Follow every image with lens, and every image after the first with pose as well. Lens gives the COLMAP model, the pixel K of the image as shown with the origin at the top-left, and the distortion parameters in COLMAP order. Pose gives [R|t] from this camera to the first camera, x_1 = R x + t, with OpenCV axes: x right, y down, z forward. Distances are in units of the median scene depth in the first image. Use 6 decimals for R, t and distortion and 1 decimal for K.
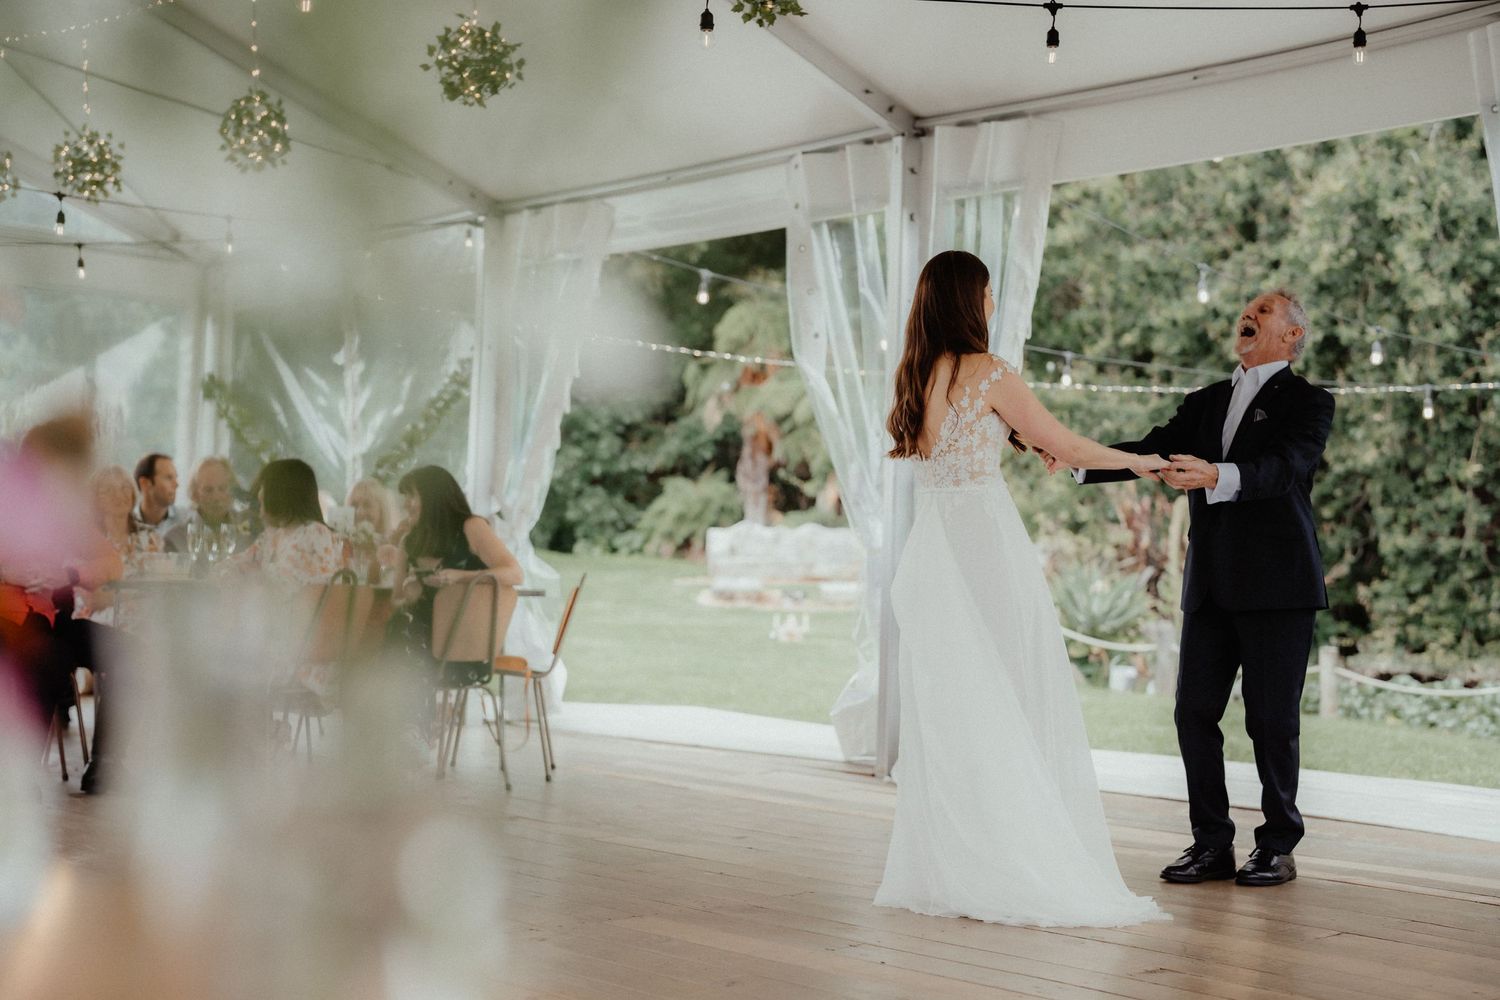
lens RADIAL K [[2077.9, 0, 745.9], [0, 2077.9, 495.6], [0, 0, 1]] dist [-0.000294, 0.000000]
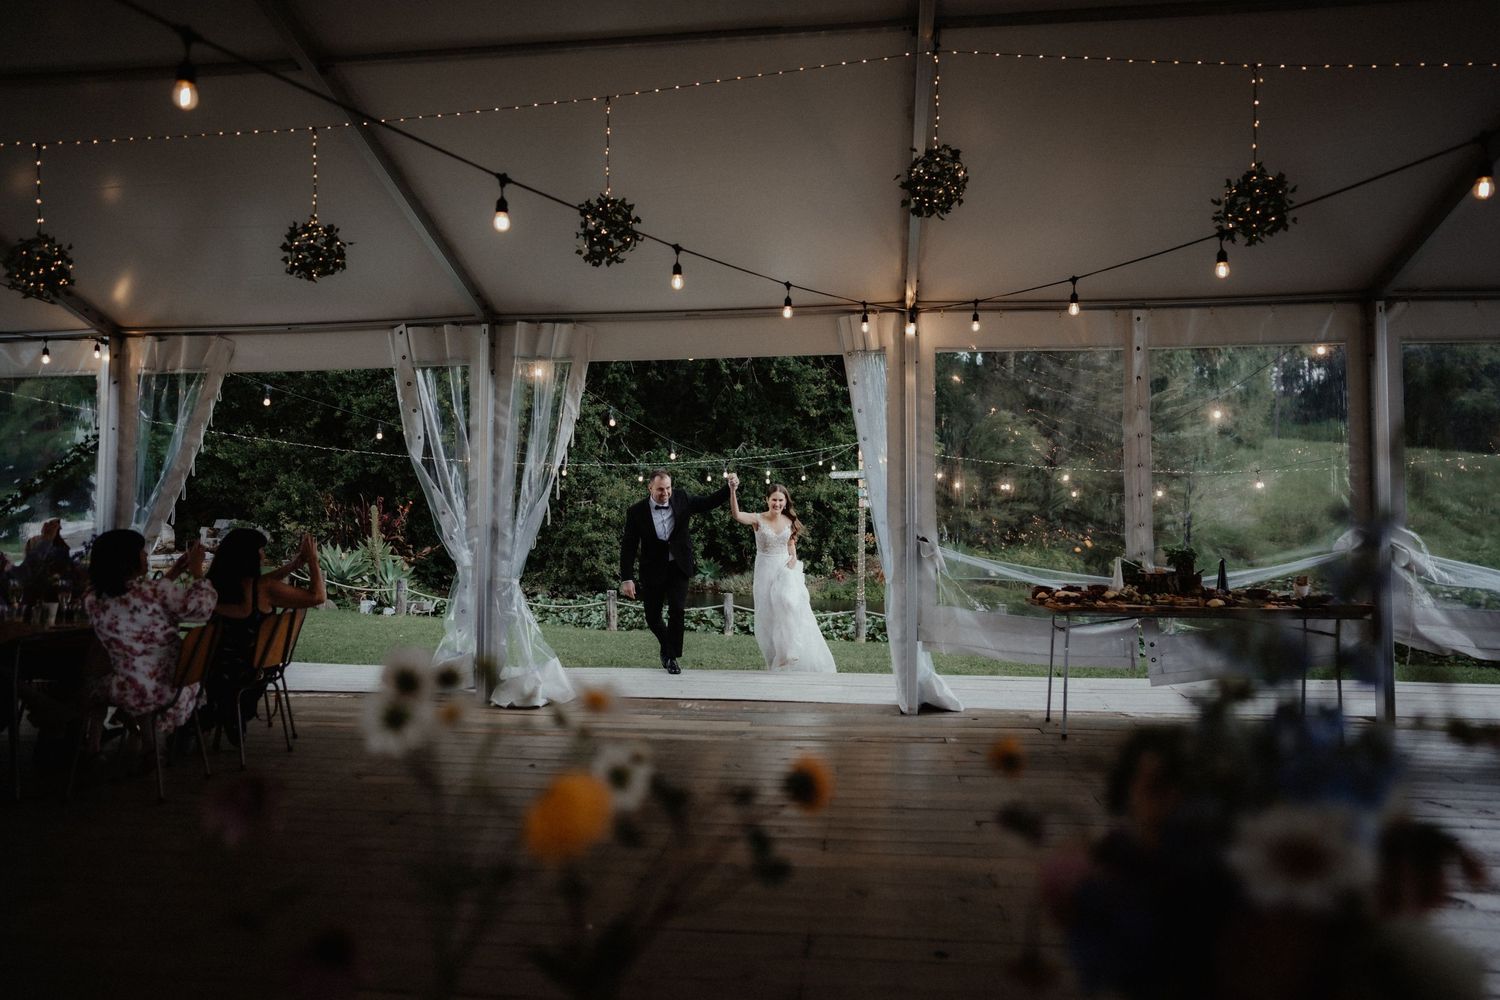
lens RADIAL K [[1010.5, 0, 739.2], [0, 1010.5, 489.5], [0, 0, 1]] dist [-0.042392, 0.049381]
pose [[0.763726, -0.002296, 0.645536, -0.238478], [-0.004095, 0.999956, 0.008401, -0.036367], [-0.645527, -0.009060, 0.763684, 0.193379]]
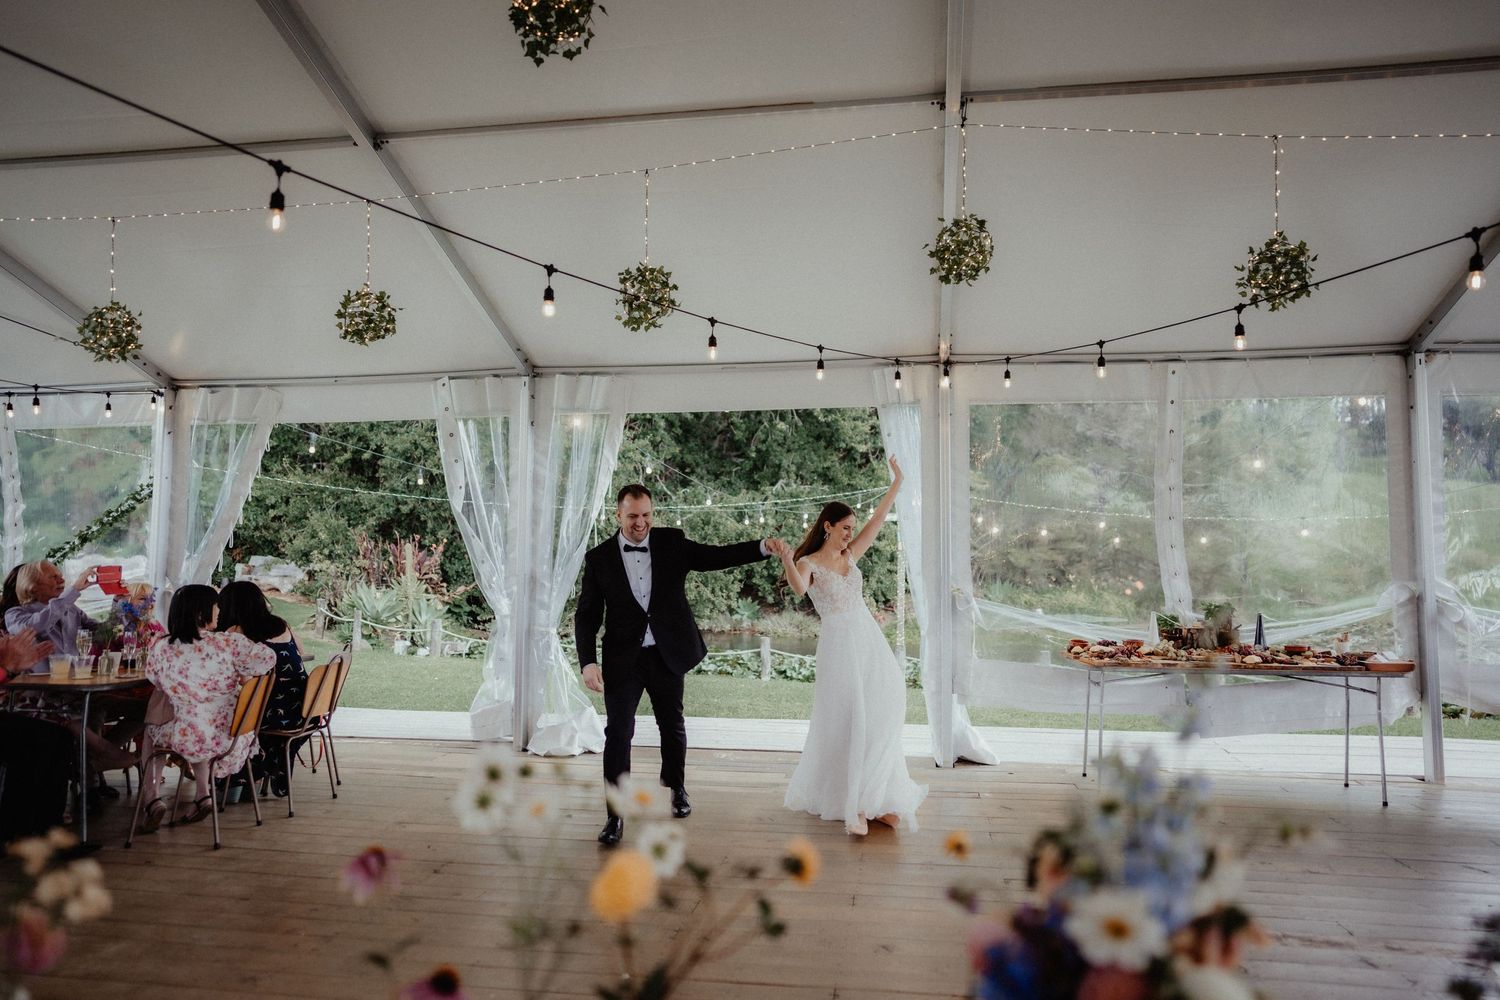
lens RADIAL K [[1010.5, 0, 739.8], [0, 1010.5, 499.3], [0, 0, 1]] dist [-0.042392, 0.049381]
pose [[0.785128, 0.024195, 0.618861, -0.244766], [-0.009999, 0.999602, -0.026395, -0.040976], [-0.619253, 0.014535, 0.785057, 0.184531]]
